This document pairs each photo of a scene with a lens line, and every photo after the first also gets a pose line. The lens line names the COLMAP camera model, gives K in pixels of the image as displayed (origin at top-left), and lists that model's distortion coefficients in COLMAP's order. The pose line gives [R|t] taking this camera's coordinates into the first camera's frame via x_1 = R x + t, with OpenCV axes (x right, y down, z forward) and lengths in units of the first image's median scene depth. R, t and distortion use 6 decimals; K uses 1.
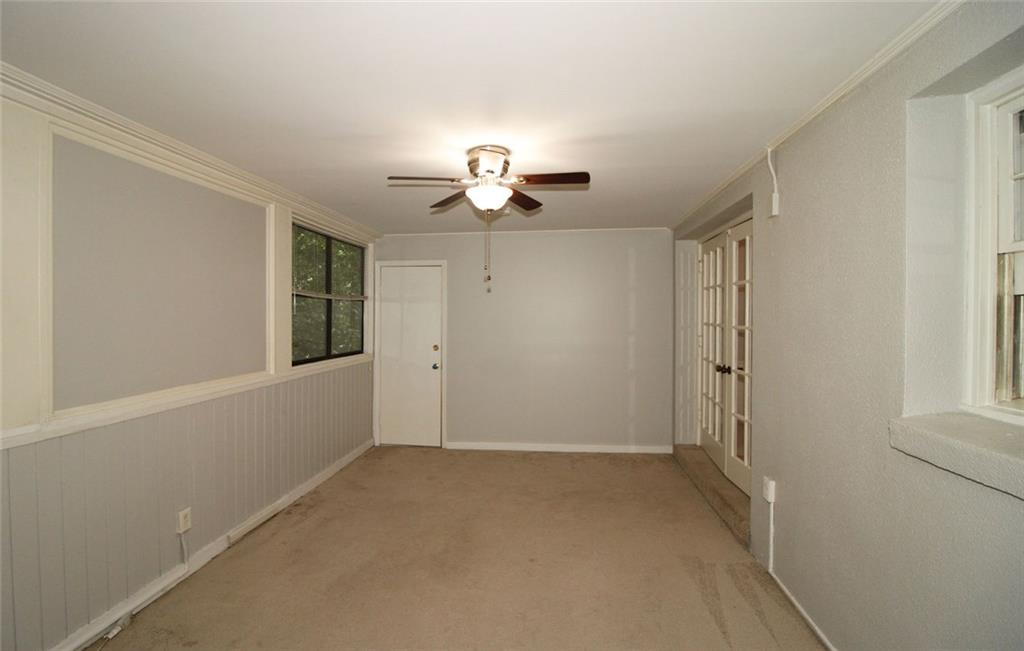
lens RADIAL K [[485.6, 0, 512.0], [0, 485.6, 325.5], [0, 0, 1]] dist [-0.004150, -0.004700]
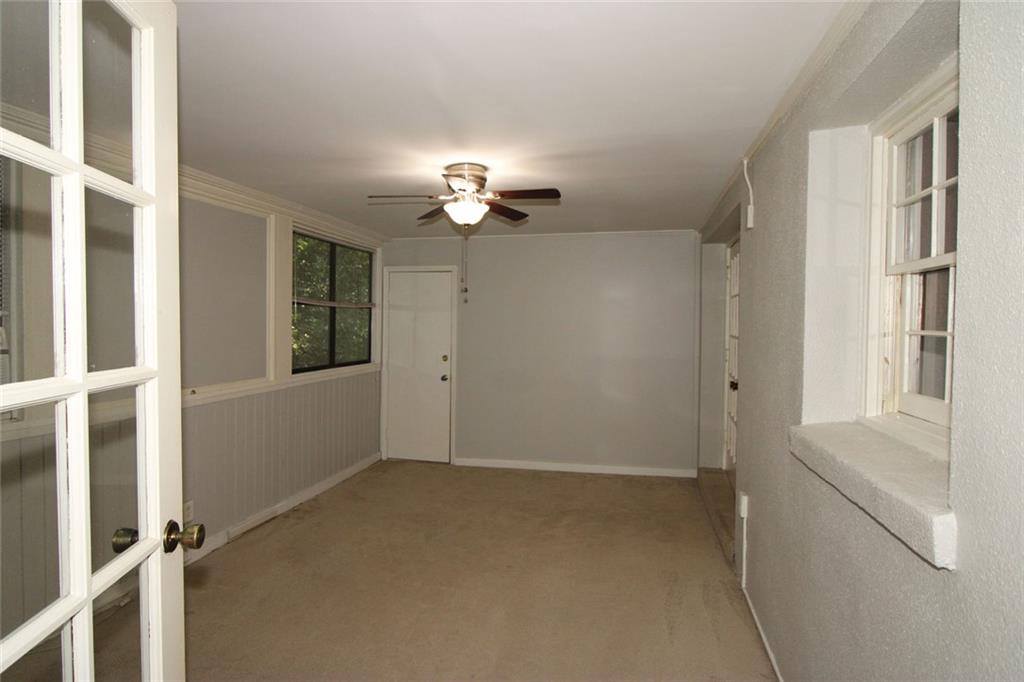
lens RADIAL K [[578.1, 0, 512.0], [0, 578.1, 341.0], [0, 0, 1]] dist [0.004828, -0.000246]
pose [[0.994941, 0.011725, -0.099770, 0.125489], [-0.010587, 0.999873, 0.011928, -0.003648], [0.099897, -0.010812, 0.994939, -0.157826]]
